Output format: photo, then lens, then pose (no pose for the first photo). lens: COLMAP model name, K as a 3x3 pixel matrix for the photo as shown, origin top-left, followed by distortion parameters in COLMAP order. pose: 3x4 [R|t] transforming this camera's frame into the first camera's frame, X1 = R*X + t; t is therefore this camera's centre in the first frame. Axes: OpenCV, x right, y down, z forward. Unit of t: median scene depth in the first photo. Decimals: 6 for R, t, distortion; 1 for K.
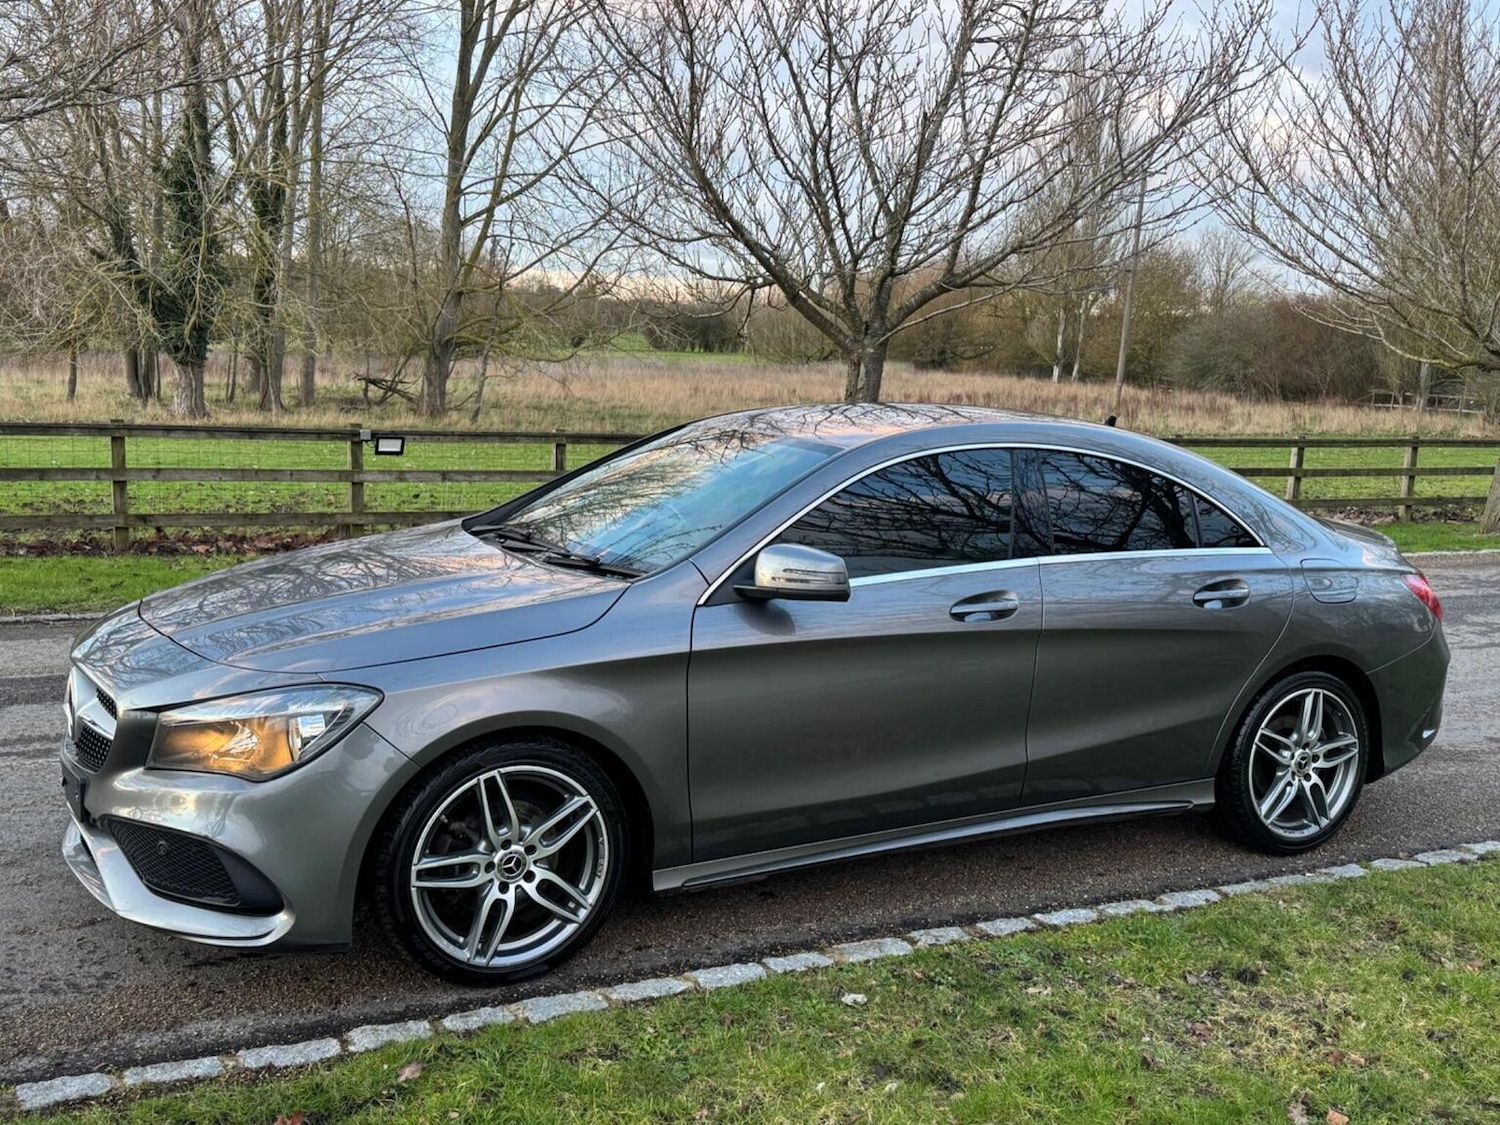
lens RADIAL K [[1462.6, 0, 750.9], [0, 1462.6, 575.2], [0, 0, 1]] dist [0.185204, -0.393027]
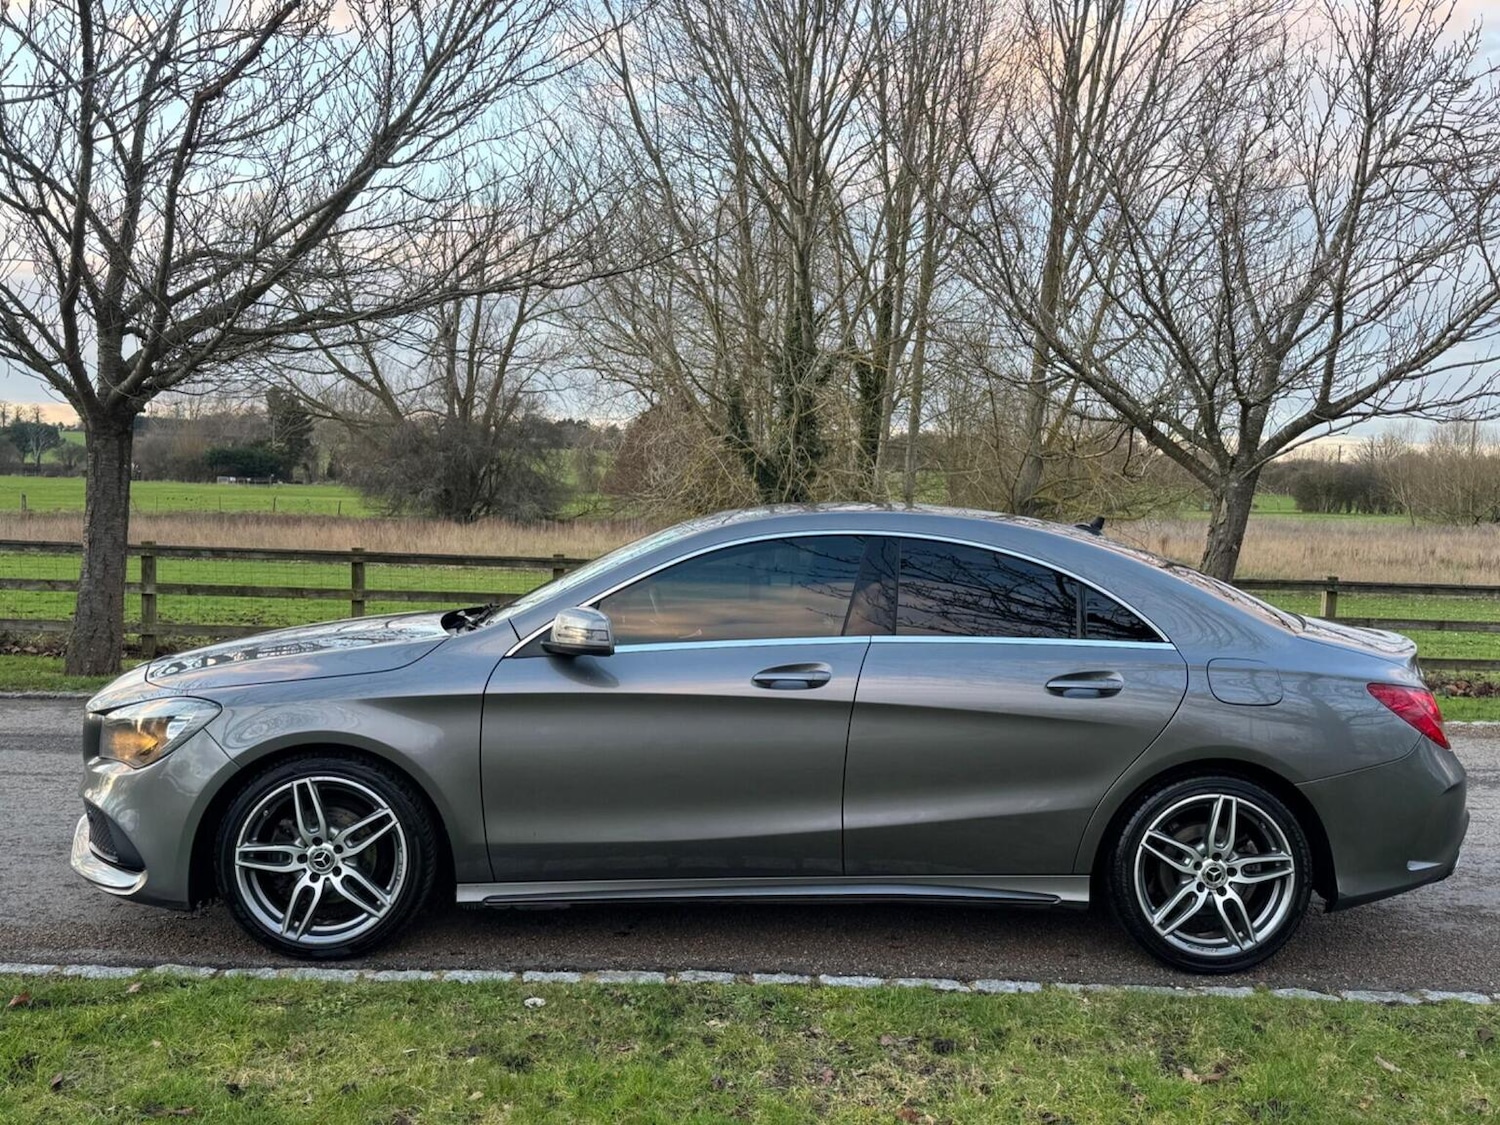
lens RADIAL K [[1462.6, 0, 750.9], [0, 1462.6, 575.2], [0, 0, 1]] dist [0.185204, -0.393027]
pose [[0.908023, 0.009759, -0.418807, 0.533951], [-0.056390, 0.993478, -0.099109, 0.051411], [0.415109, 0.113610, 0.902650, 0.009778]]
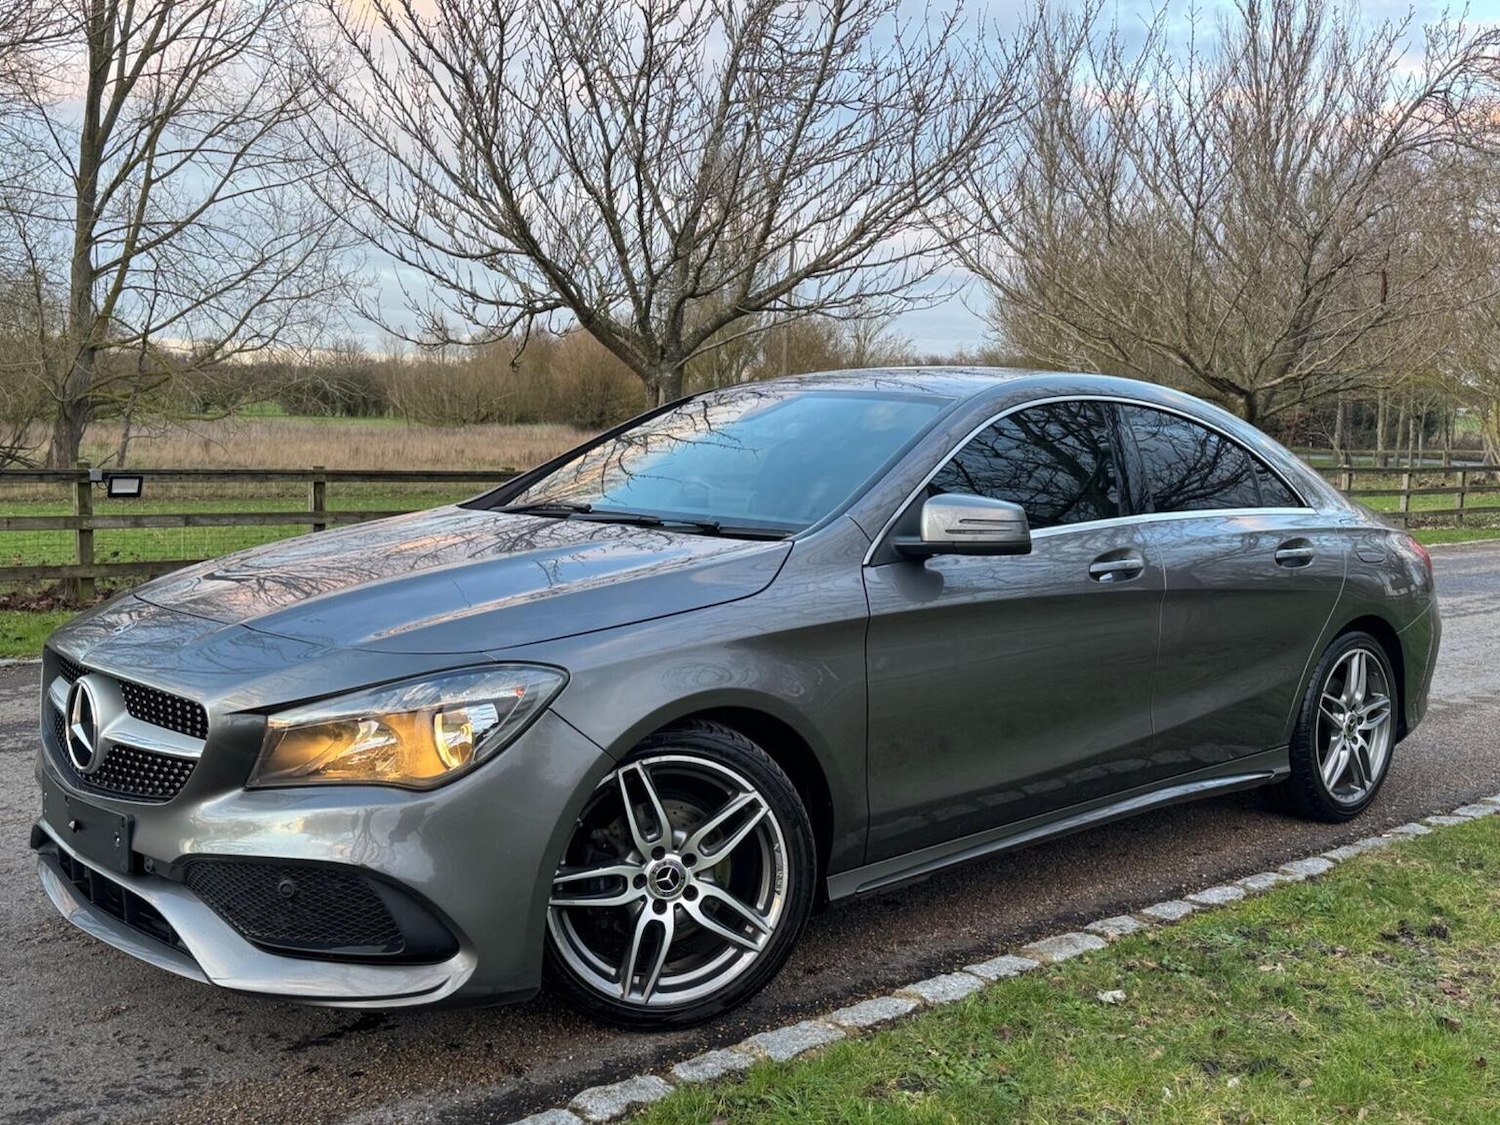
lens RADIAL K [[1463.6, 0, 760.8], [0, 1463.6, 574.3], [0, 0, 1]] dist [0.174991, -0.359346]
pose [[0.969754, -0.040548, 0.240693, -0.257440], [0.051164, 0.997966, -0.038020, 0.047207], [-0.238661, 0.049185, 0.969856, 0.144937]]
